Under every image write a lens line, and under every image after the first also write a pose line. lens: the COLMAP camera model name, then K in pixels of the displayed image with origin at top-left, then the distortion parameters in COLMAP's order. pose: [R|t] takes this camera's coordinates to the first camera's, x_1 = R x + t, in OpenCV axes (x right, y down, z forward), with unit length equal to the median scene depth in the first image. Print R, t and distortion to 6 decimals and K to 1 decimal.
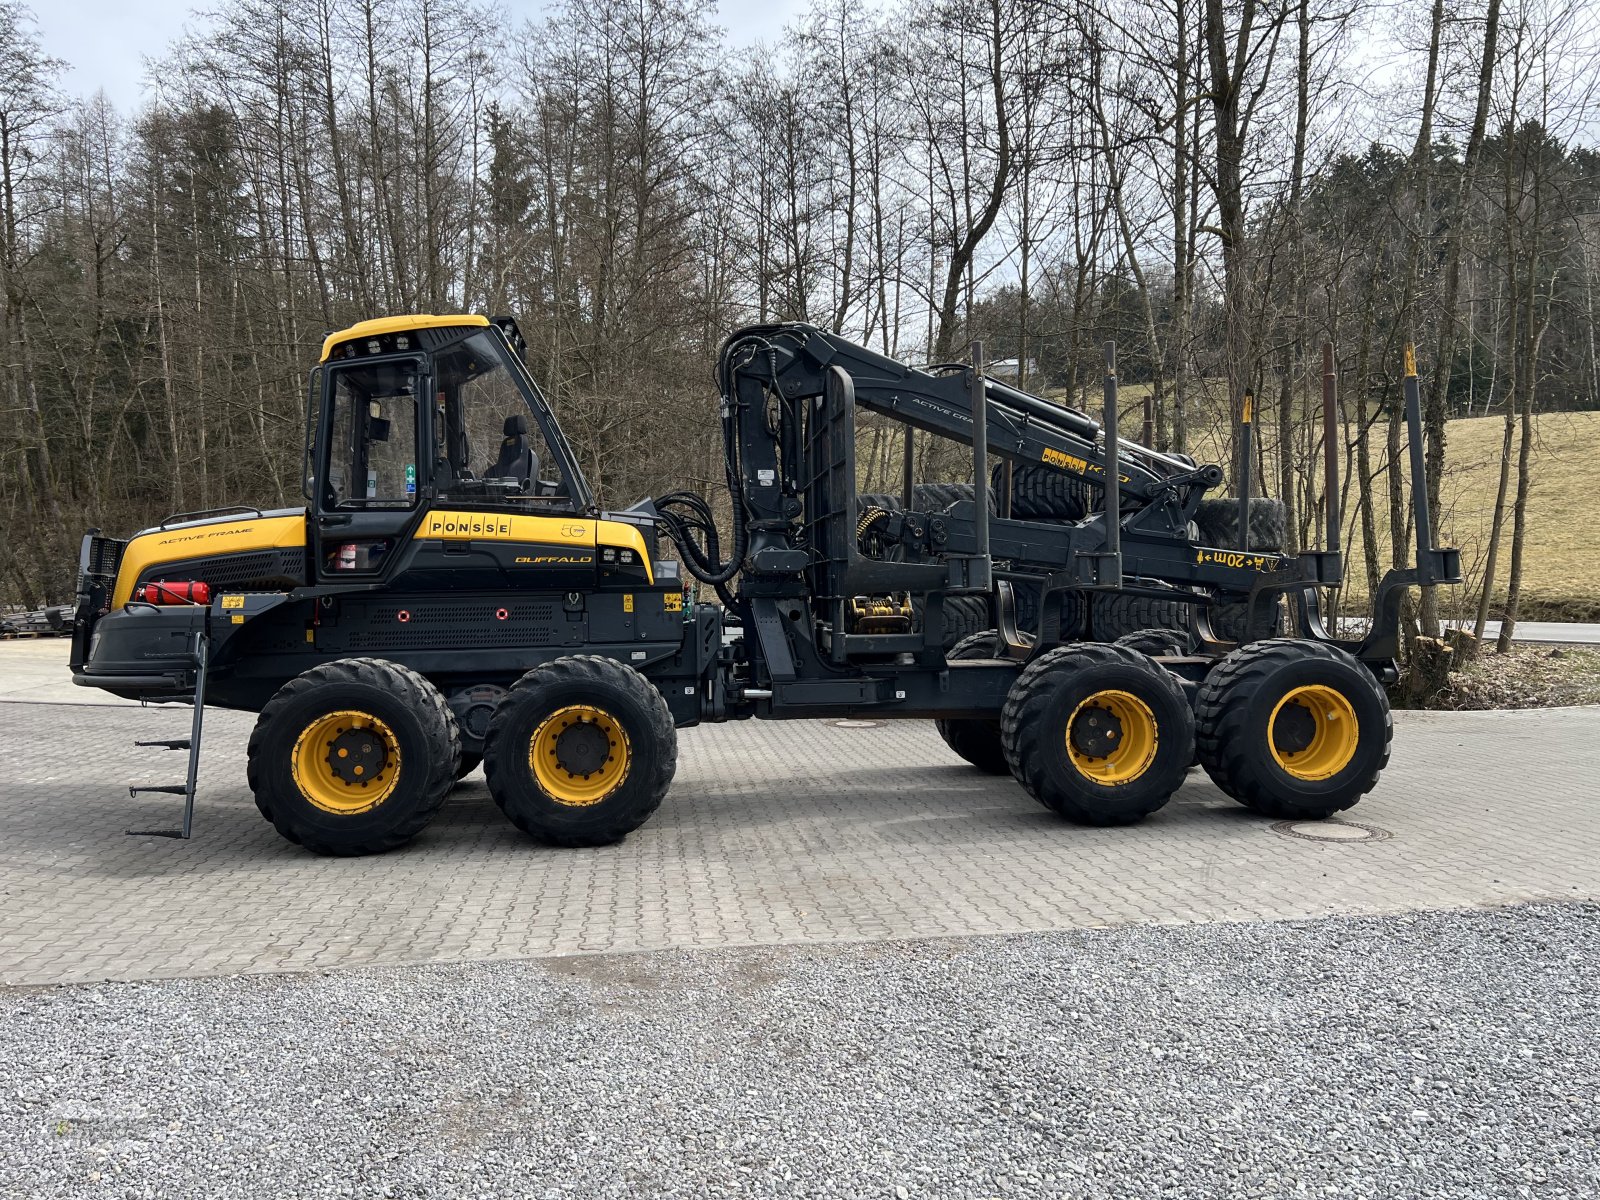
lens RADIAL K [[1201.4, 0, 806.6], [0, 1201.4, 604.3], [0, 0, 1]] dist [0.057518, -0.070919]
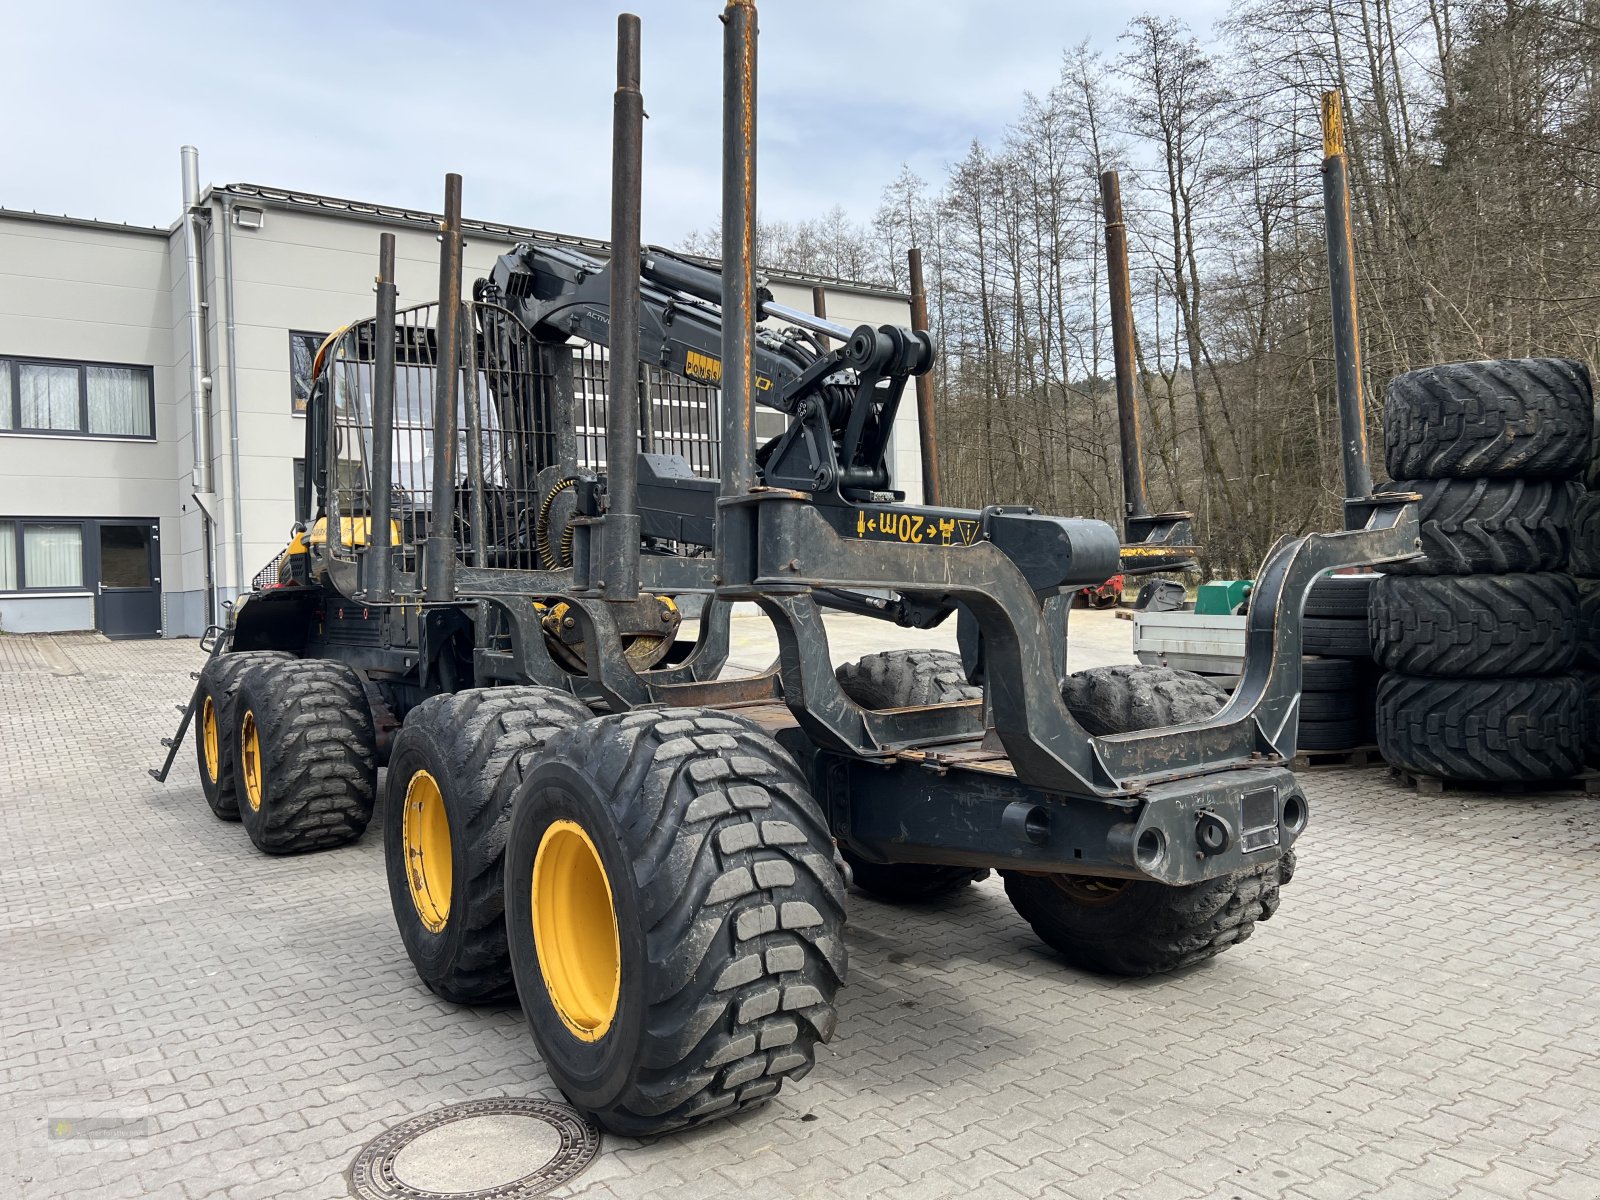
lens RADIAL K [[1206.7, 0, 789.6], [0, 1206.7, 594.8], [0, 0, 1]] dist [0.058923, -0.064002]
pose [[0.459356, 0.011698, -0.888175, 0.834839], [0.014577, 0.999679, 0.020706, -0.024093], [0.888133, -0.022458, 0.459038, 0.852879]]
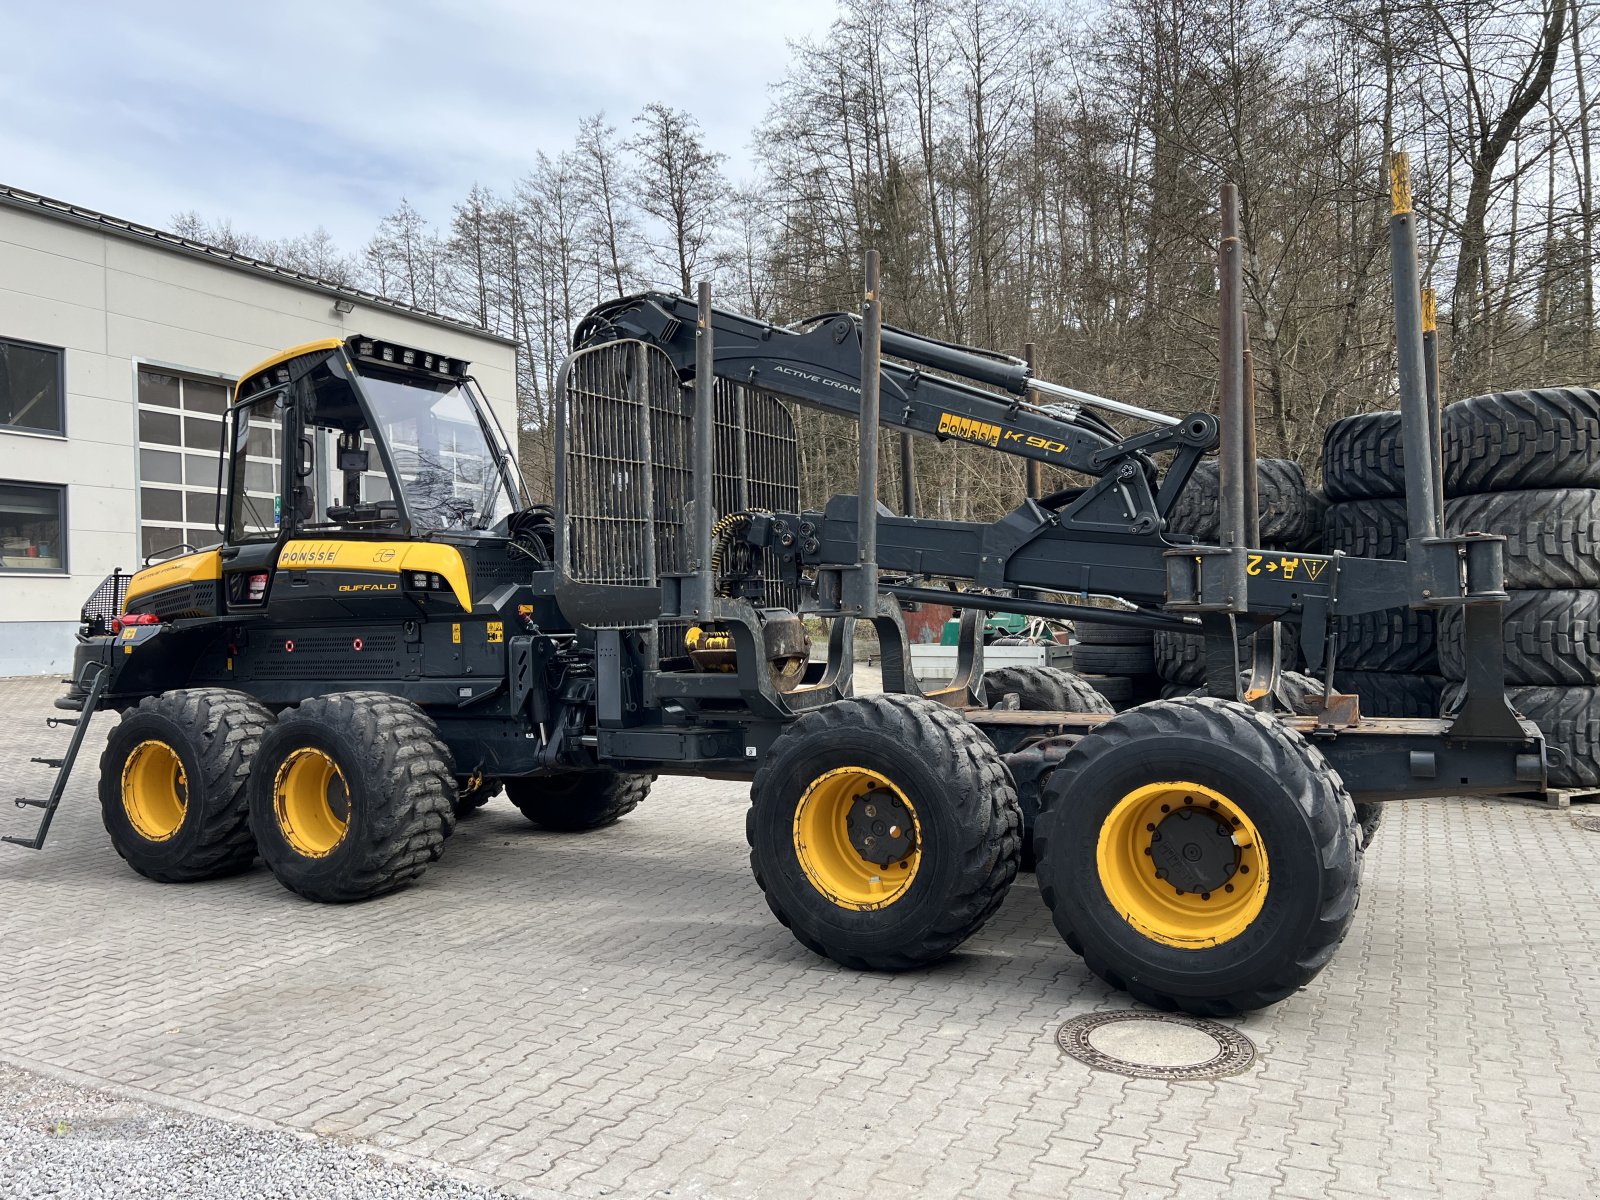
lens RADIAL K [[1211.5, 0, 792.3], [0, 1211.5, 597.5], [0, 0, 1]] dist [0.044580, -0.043989]
pose [[0.818492, -0.012669, -0.574378, 0.591803], [0.007277, 0.999905, -0.011685, -0.015605], [0.574471, 0.005384, 0.818507, 0.408424]]
